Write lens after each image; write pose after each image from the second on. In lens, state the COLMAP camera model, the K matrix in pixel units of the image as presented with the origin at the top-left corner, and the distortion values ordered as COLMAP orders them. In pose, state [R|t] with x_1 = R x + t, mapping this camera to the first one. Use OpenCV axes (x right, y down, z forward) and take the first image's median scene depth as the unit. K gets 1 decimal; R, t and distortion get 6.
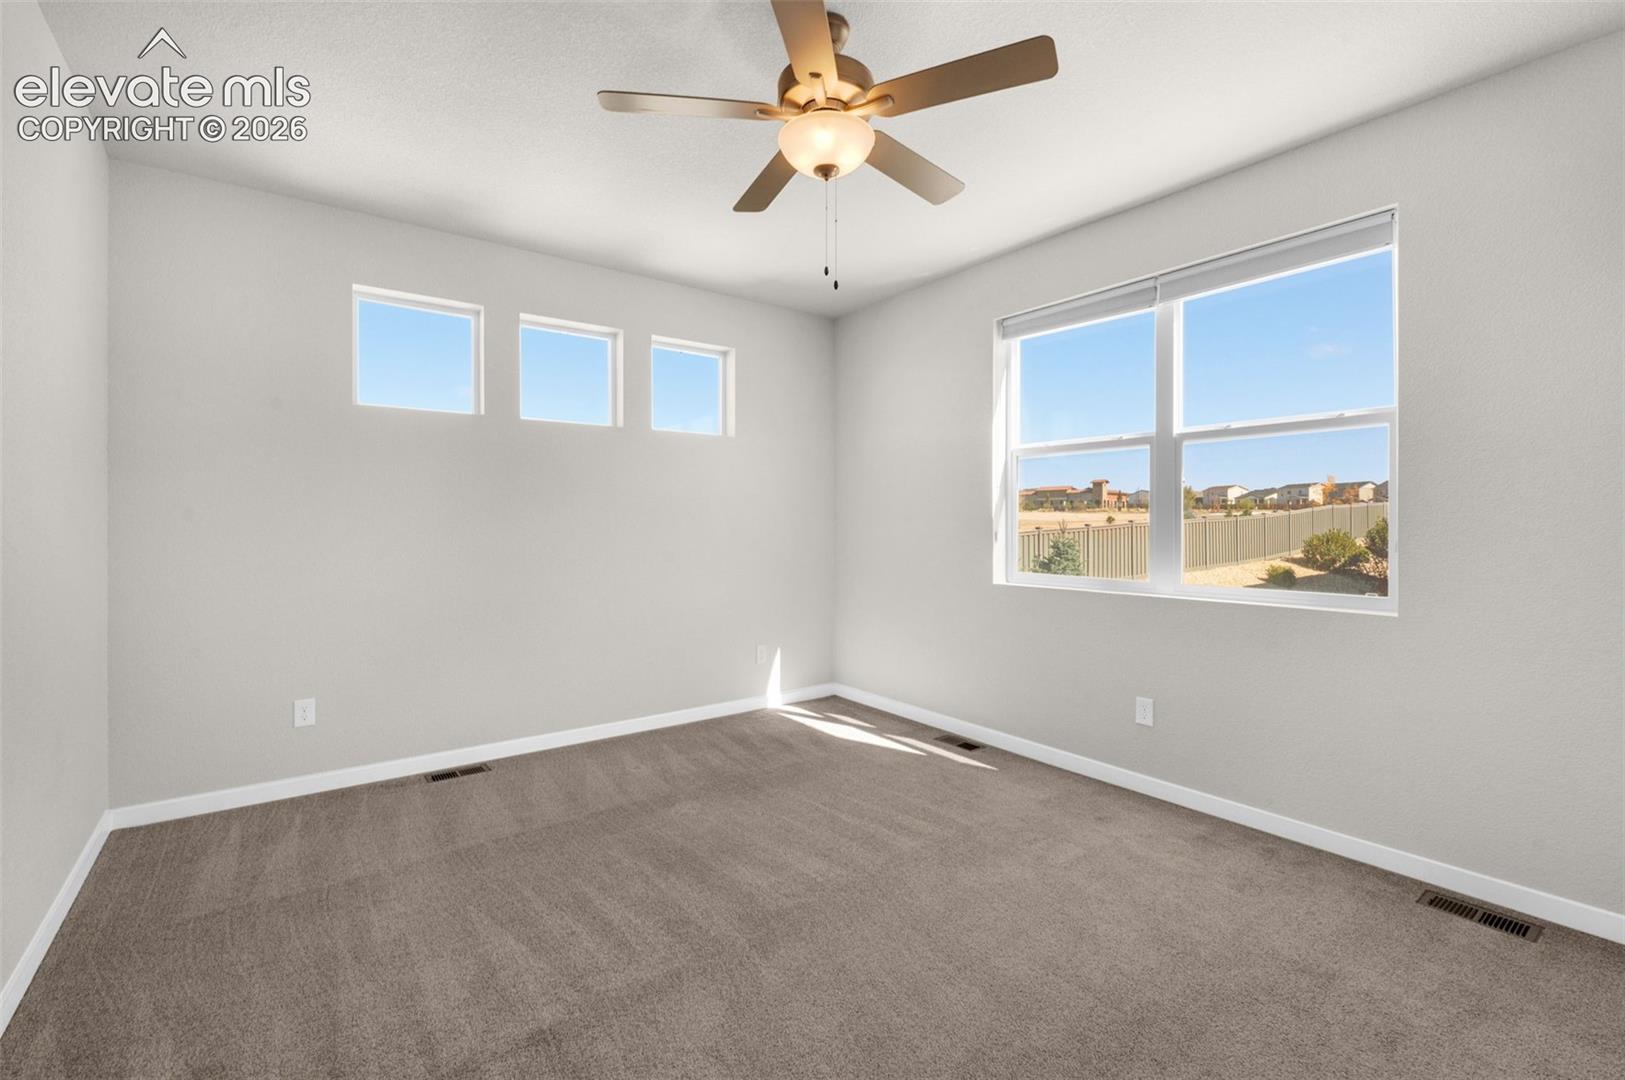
lens RADIAL K [[706.0, 0, 809.1], [0, 706.0, 528.8], [0, 0, 1]] dist [0.003367, -0.000263]
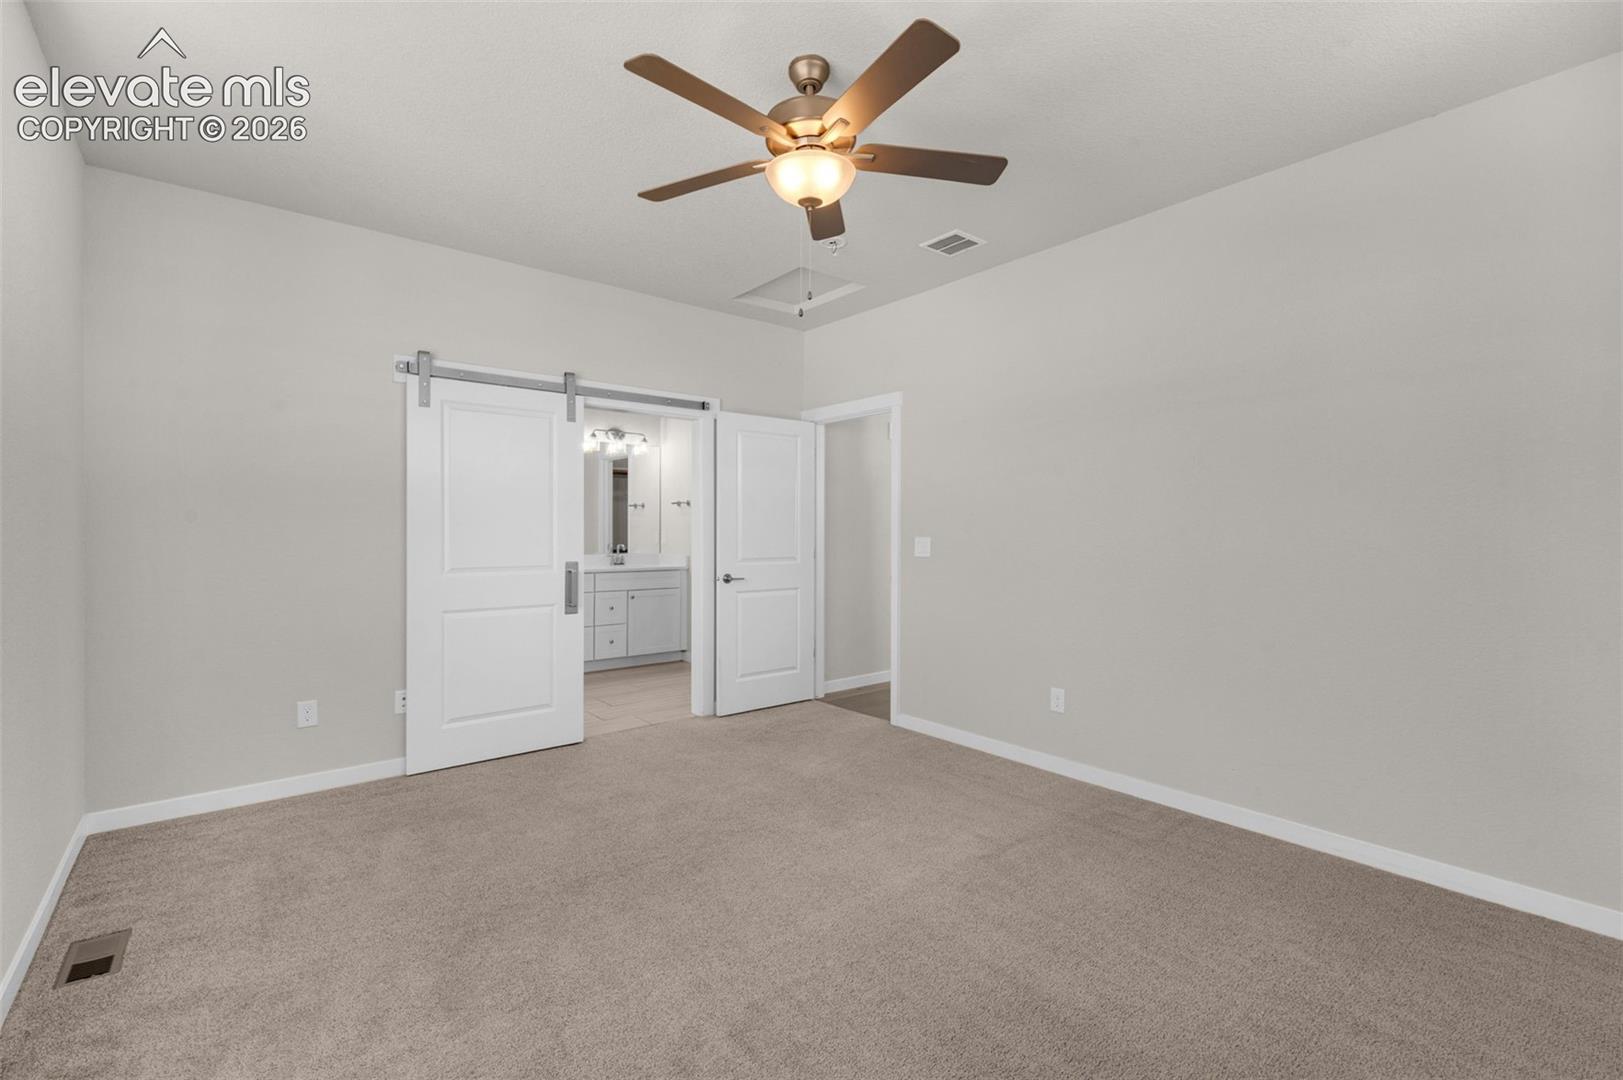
lens RADIAL K [[705.1, 0, 808.1], [0, 705.1, 528.8], [0, 0, 1]] dist [0.003367, -0.000263]
pose [[-0.998568, 0.000070, -0.053495, 0.055431], [-0.000126, 0.999993, 0.003662, -0.004166], [0.053495, 0.003664, -0.998561, 1.299711]]
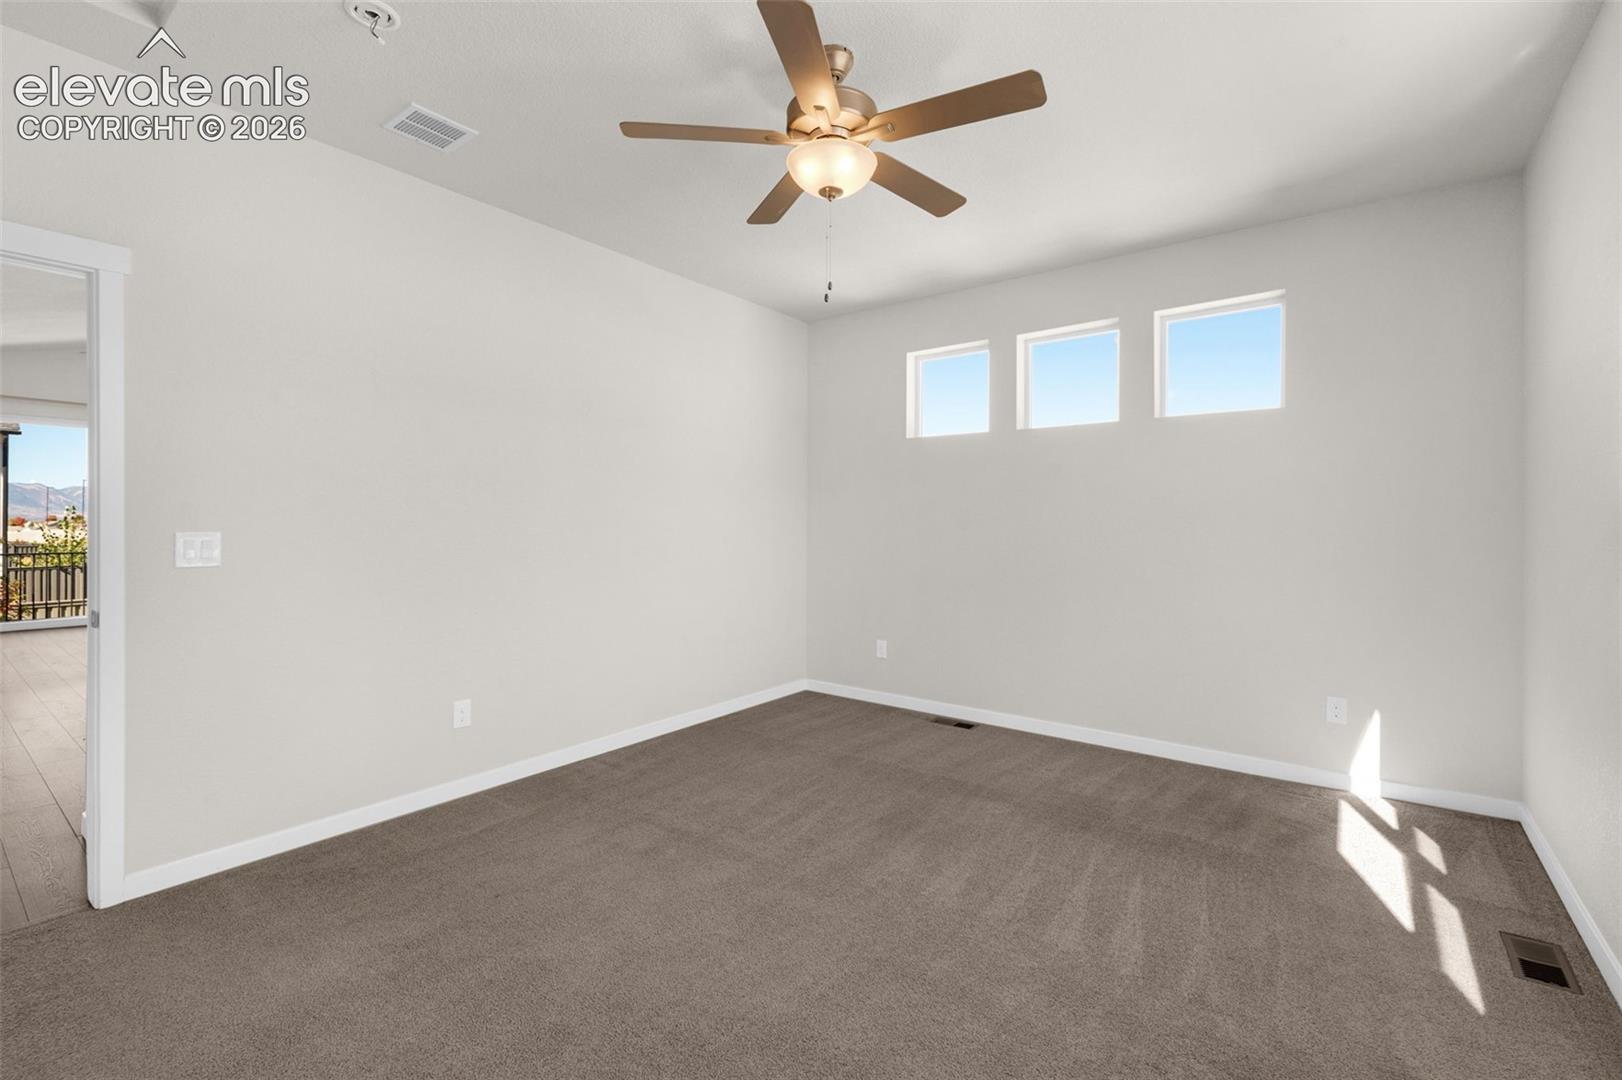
lens RADIAL K [[704.7, 0, 807.6], [0, 704.7, 528.8], [0, 0, 1]] dist [0.003367, -0.000263]
pose [[0.275691, 0.008861, -0.961206, 0.651060], [-0.012229, 0.999909, 0.005710, -0.002361], [0.961169, 0.010181, 0.275774, 0.421143]]
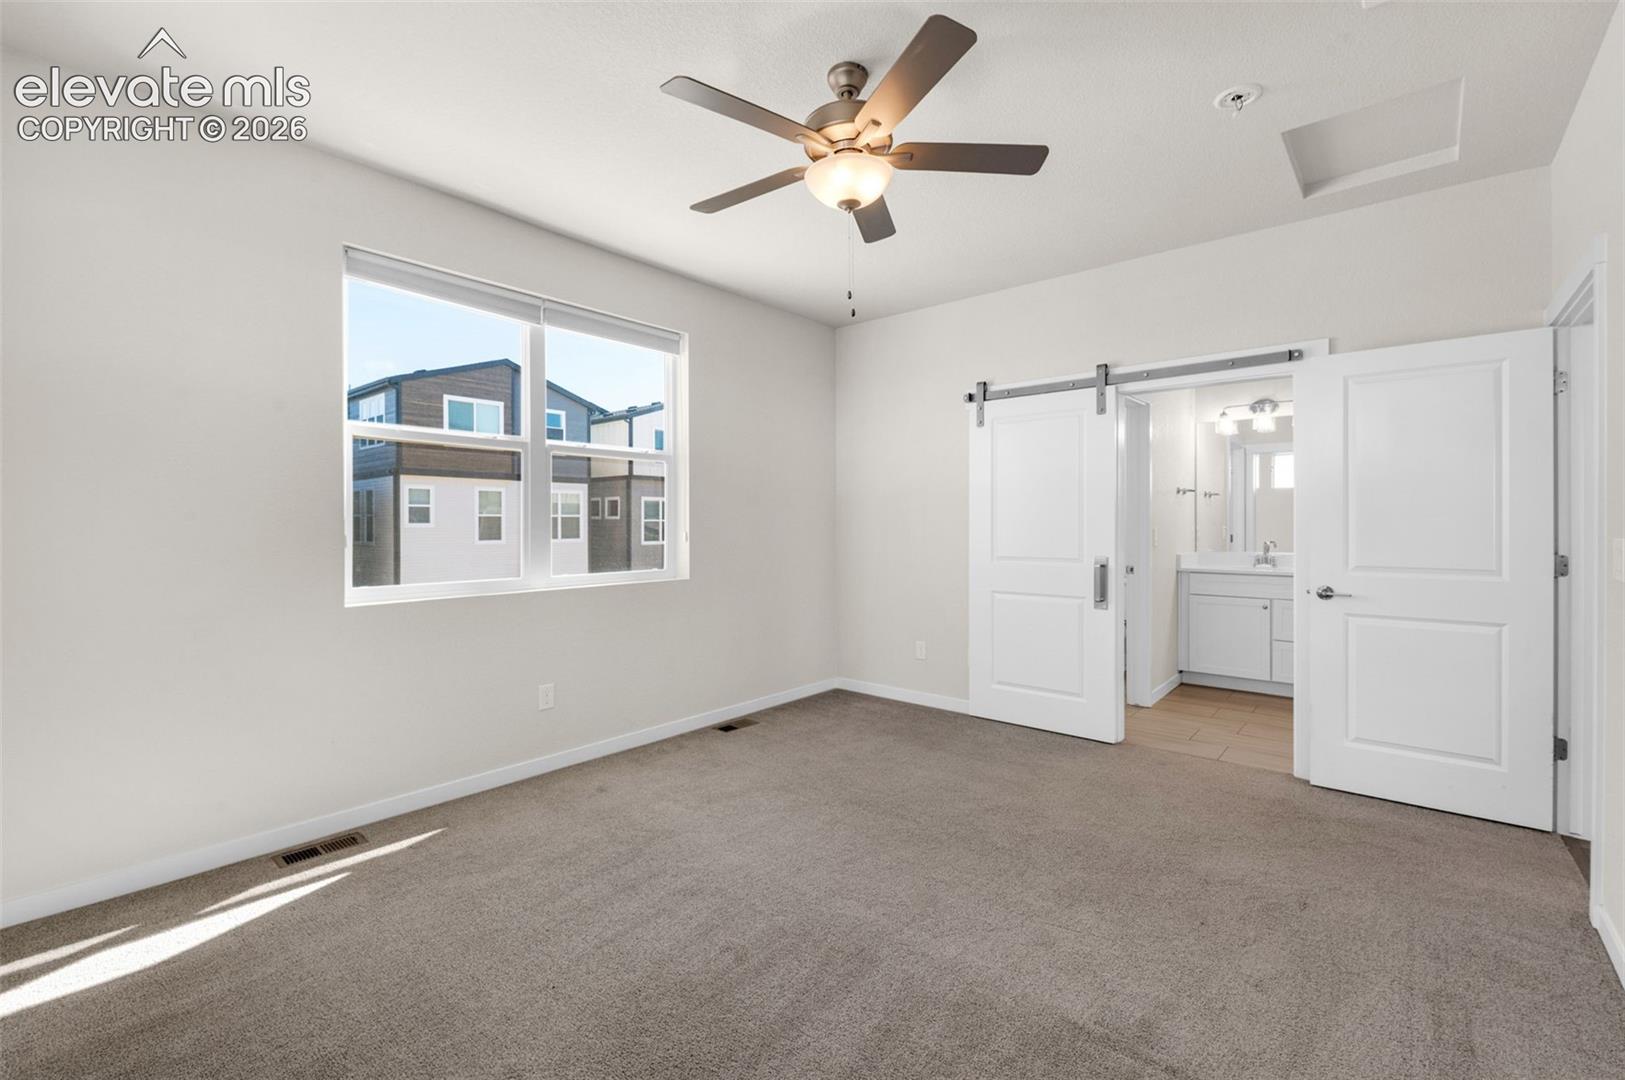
lens RADIAL K [[706.0, 0, 809.1], [0, 706.0, 528.8], [0, 0, 1]] dist [0.003367, -0.000263]
pose [[-0.226211, -0.006450, 0.974057, -0.651069], [0.009440, 0.999917, 0.008813, -0.005308], [-0.974033, 0.011189, -0.226131, 0.821582]]
